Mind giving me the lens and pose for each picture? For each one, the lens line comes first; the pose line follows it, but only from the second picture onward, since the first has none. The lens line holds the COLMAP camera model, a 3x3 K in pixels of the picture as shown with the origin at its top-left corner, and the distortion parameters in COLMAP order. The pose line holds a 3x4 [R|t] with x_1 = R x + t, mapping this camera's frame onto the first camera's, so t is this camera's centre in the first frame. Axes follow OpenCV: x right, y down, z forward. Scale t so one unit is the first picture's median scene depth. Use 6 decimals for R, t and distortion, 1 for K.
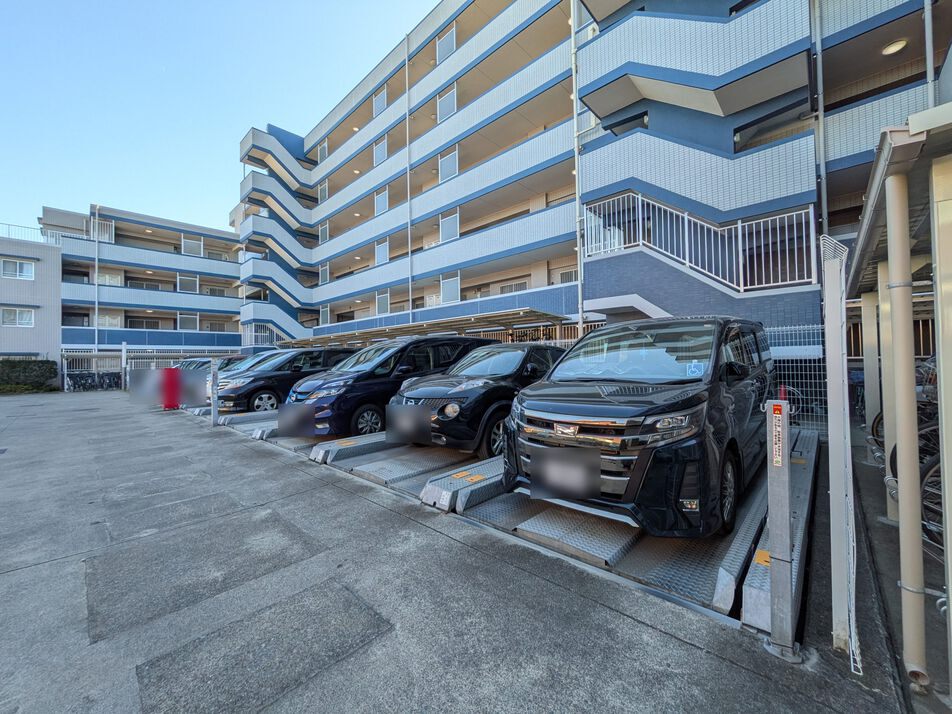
lens RADIAL K [[380.8, 0, 480.2], [0, 380.8, 353.7], [0, 0, 1]] dist [-0.002004, 0.001352]
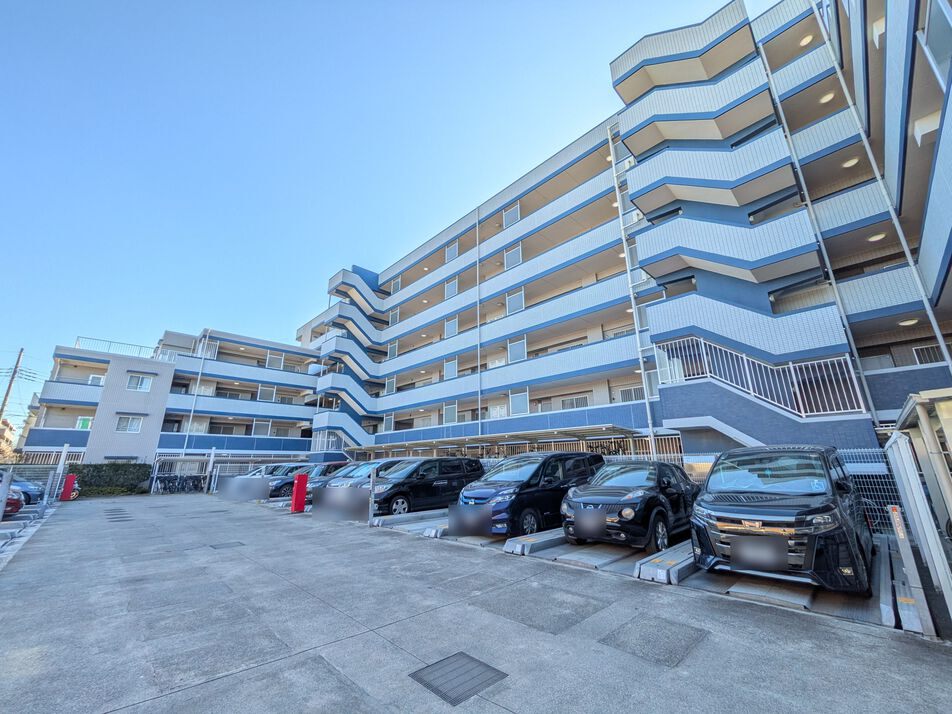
lens RADIAL K [[380.8, 0, 479.3], [0, 380.8, 351.9], [0, 0, 1]] dist [-0.002004, 0.001352]
pose [[0.998915, -0.004615, -0.046331, -0.276800], [-0.007894, 0.963886, -0.266197, -0.023833], [0.045886, 0.266274, 0.962804, -0.269690]]
